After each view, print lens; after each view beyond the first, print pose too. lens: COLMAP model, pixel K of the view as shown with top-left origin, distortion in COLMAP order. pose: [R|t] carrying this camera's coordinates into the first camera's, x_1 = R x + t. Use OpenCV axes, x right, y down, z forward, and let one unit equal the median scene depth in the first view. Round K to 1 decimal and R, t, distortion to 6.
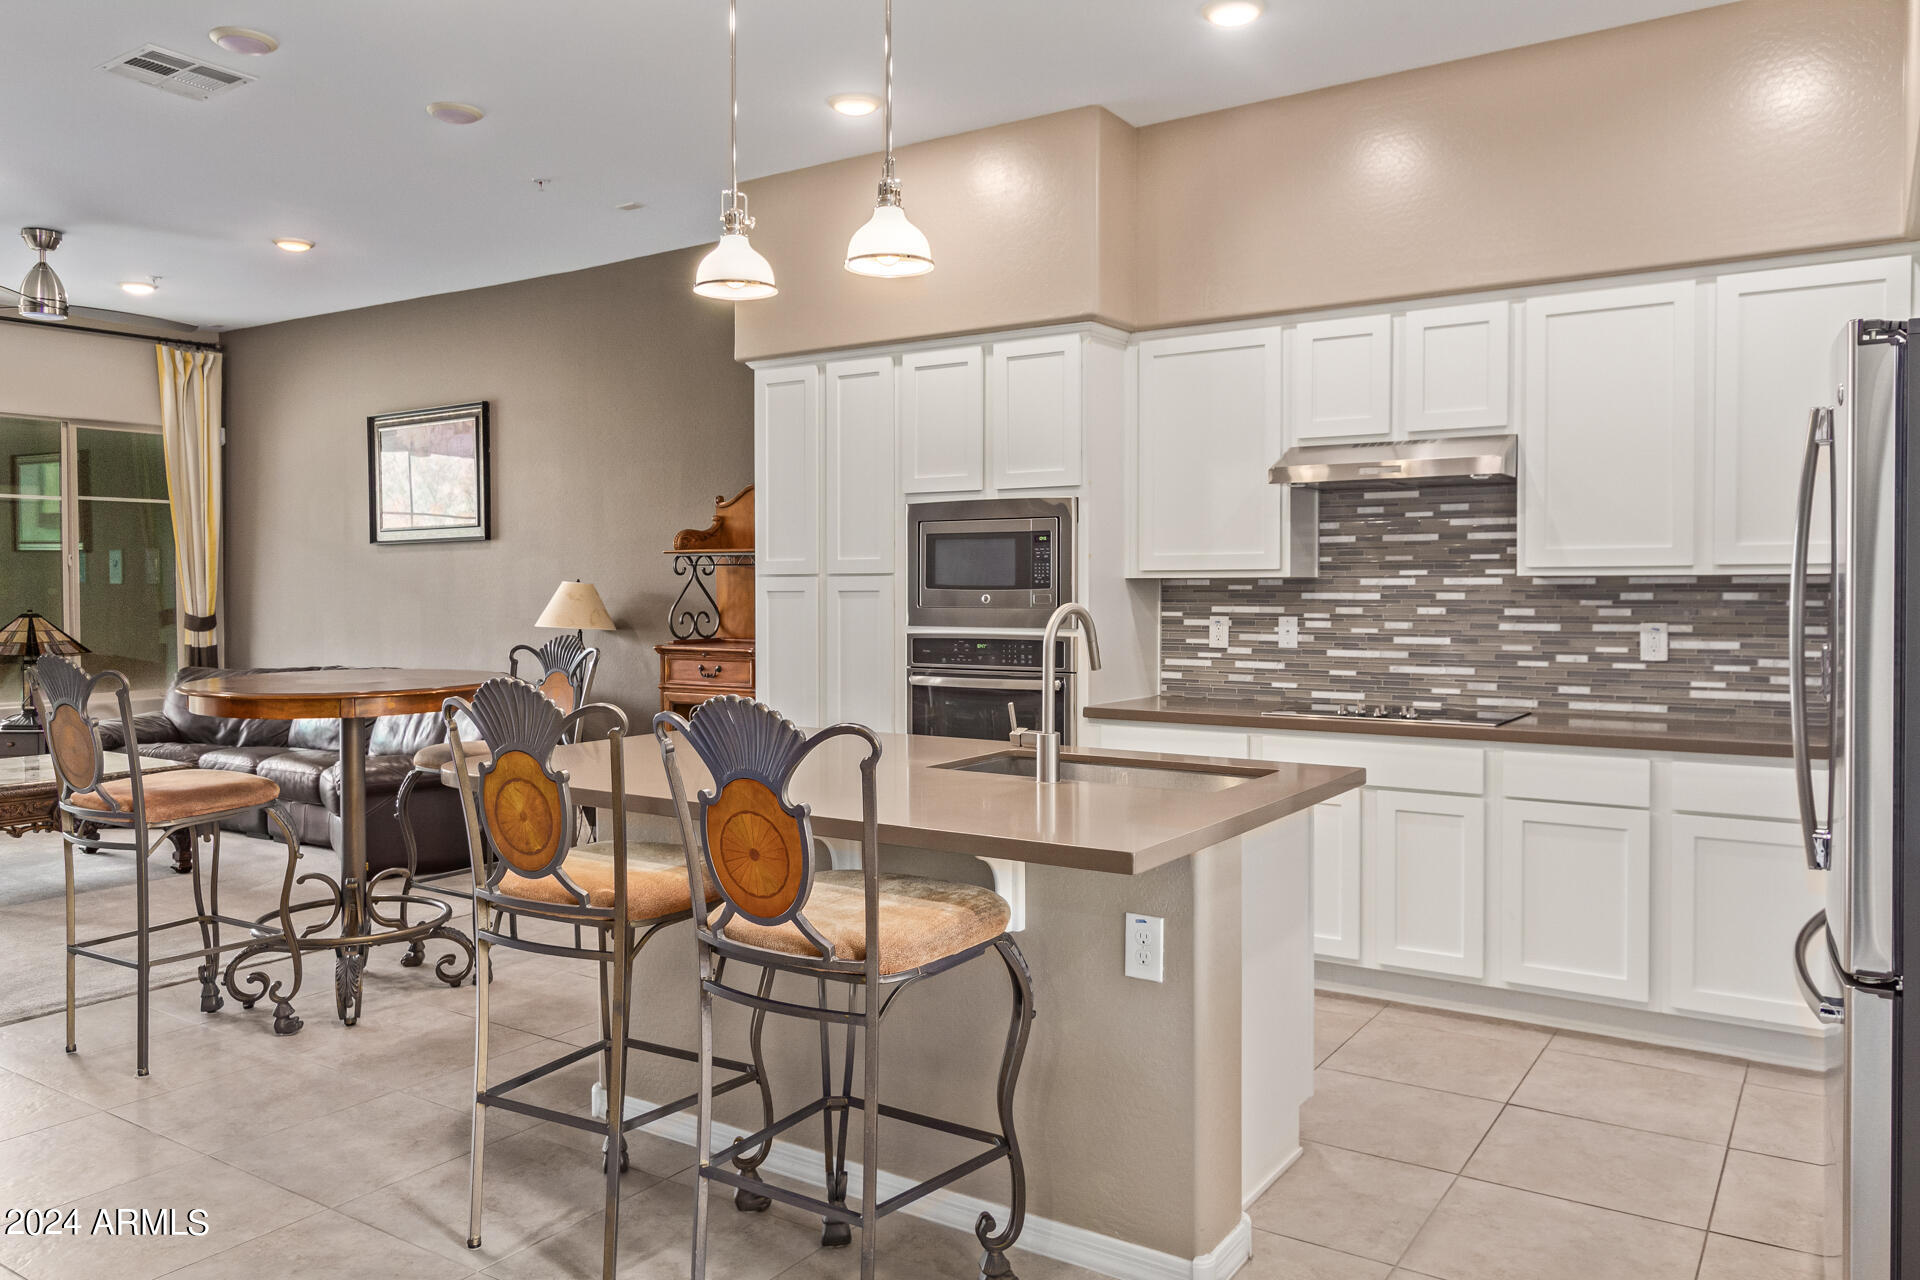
lens RADIAL K [[1377.3, 0, 997.1], [0, 1377.3, 614.1], [0, 0, 1]] dist [-0.002546, -0.000445]
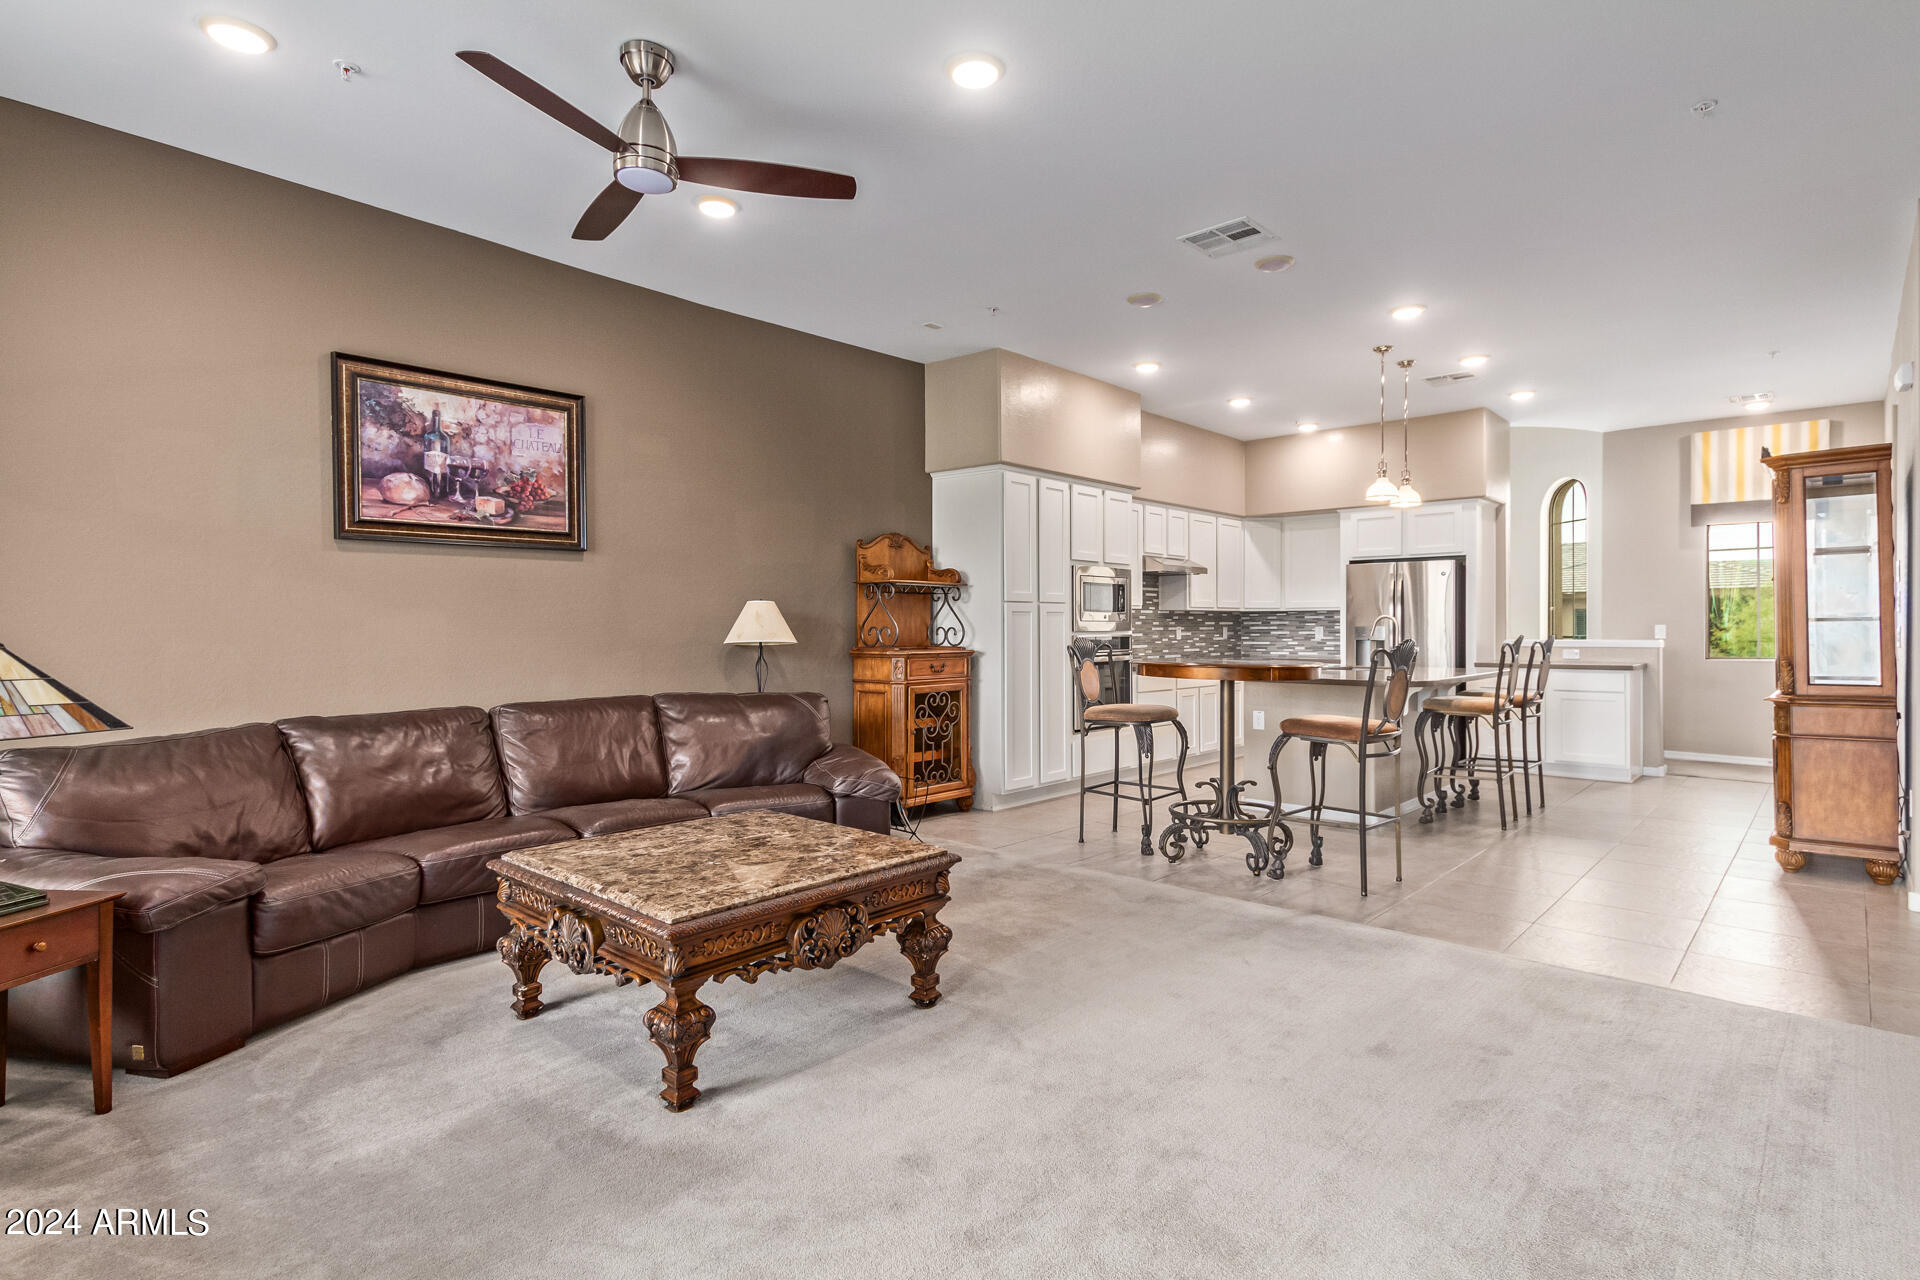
lens RADIAL K [[954.5, 0, 960.5], [0, 954.5, 630.2], [0, 0, 1]] dist [0.004482, 0.000443]
pose [[0.168868, -0.000670, 0.985638, -1.623084], [0.023894, 0.999709, -0.003414, 0.009746], [-0.985349, 0.024127, 0.168835, 1.121704]]
